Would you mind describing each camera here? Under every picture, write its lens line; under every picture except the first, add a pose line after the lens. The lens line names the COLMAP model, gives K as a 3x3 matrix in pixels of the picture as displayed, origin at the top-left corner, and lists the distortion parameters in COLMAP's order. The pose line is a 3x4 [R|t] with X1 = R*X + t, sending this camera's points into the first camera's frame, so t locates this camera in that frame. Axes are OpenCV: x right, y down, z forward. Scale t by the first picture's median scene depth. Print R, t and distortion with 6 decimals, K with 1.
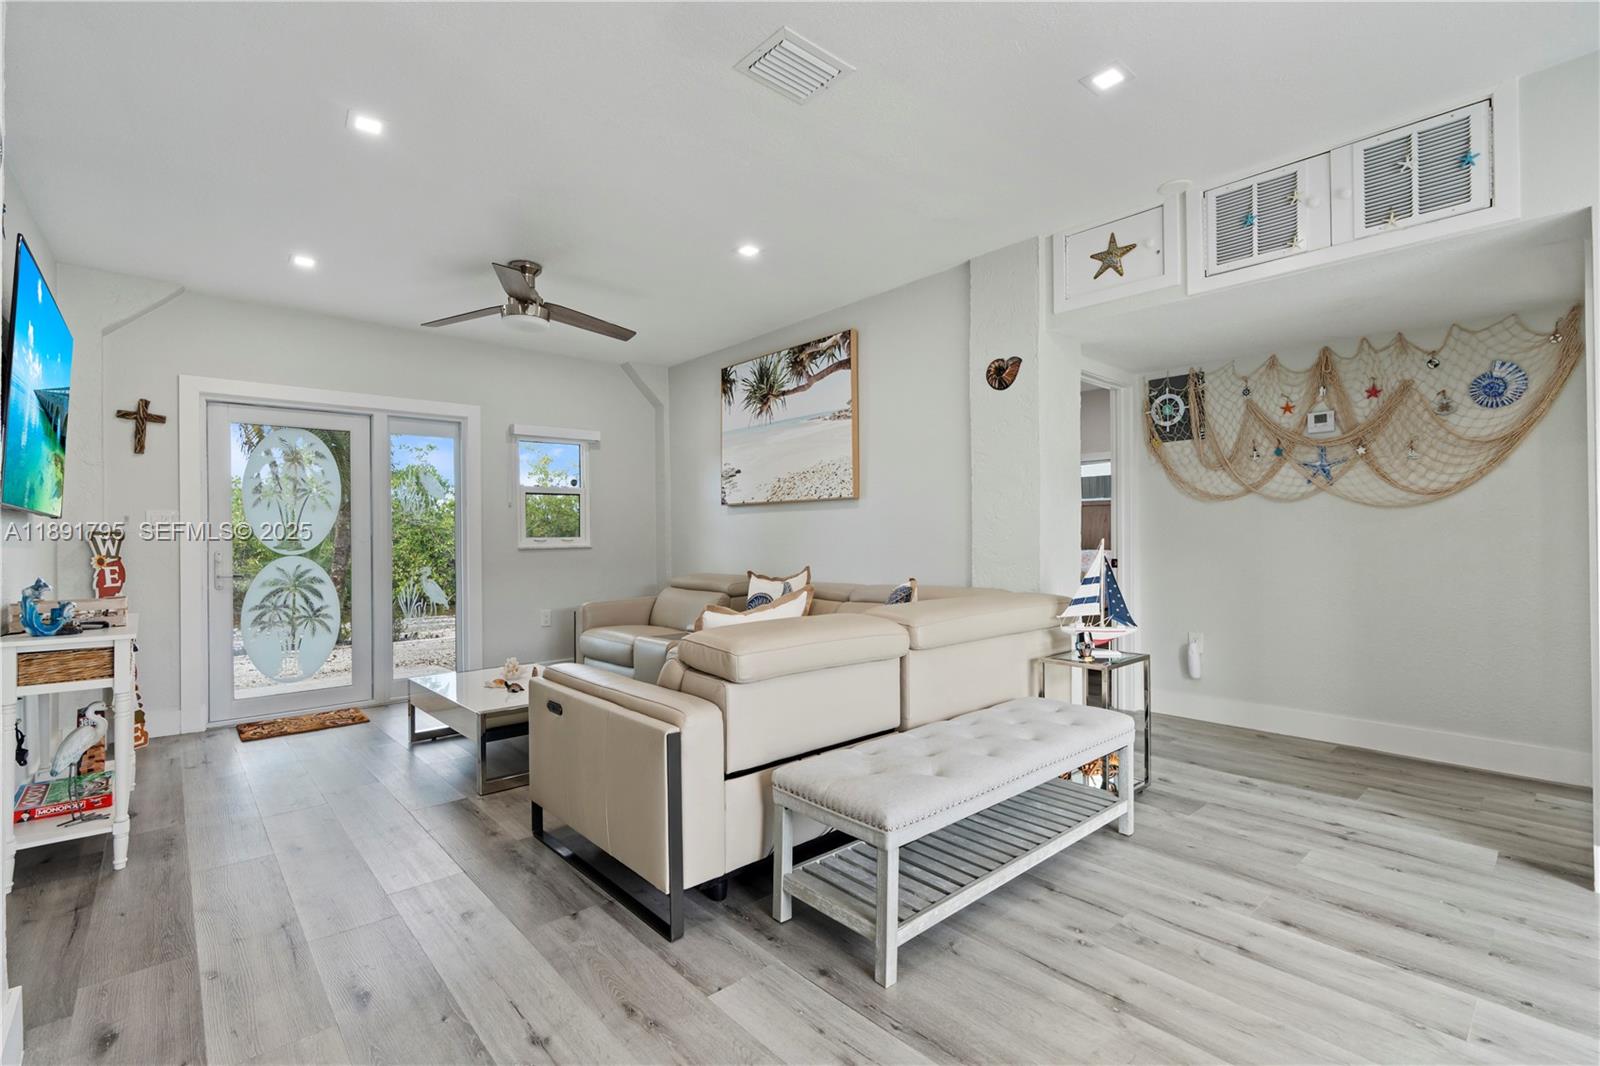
lens RADIAL K [[725.3, 0, 793.2], [0, 725.3, 536.6], [0, 0, 1]] dist [-0.006641, 0.003058]
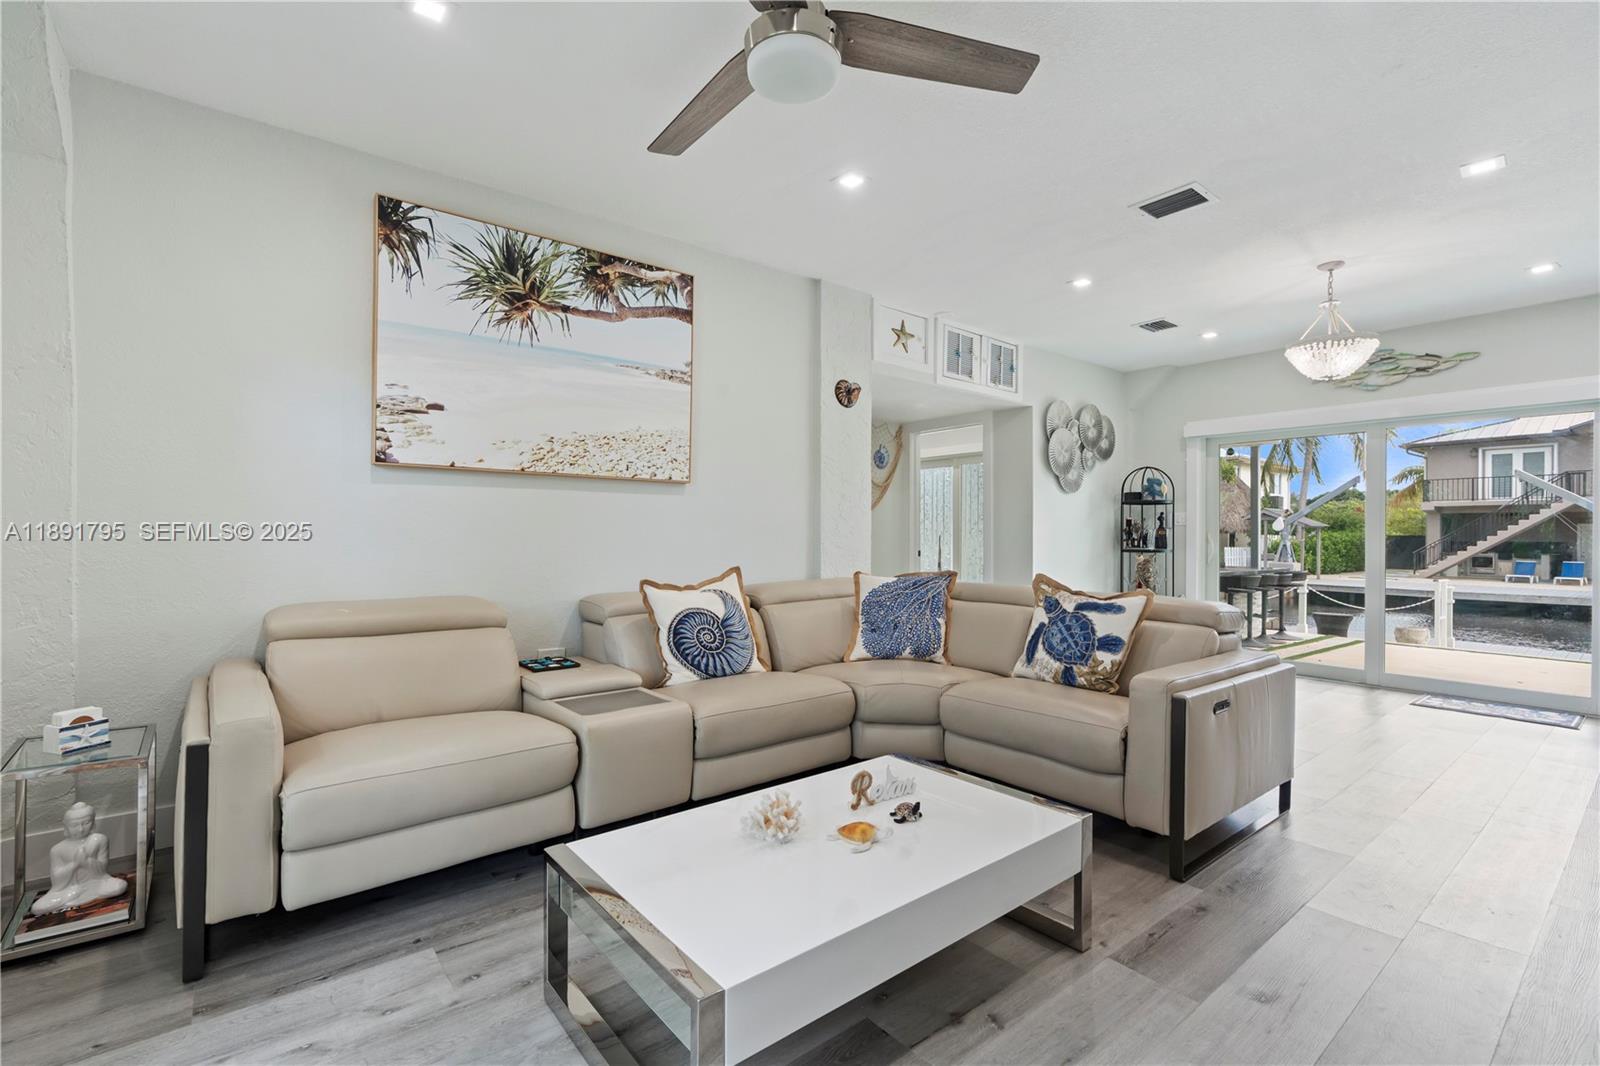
lens RADIAL K [[725.3, 0, 799.5], [0, 725.3, 533.9], [0, 0, 1]] dist [-0.006641, 0.003058]
pose [[0.033936, 0.006868, 0.999400, -0.684250], [-0.005589, 0.999962, -0.006682, 0.008540], [-0.999408, -0.005358, 0.033973, 0.797041]]
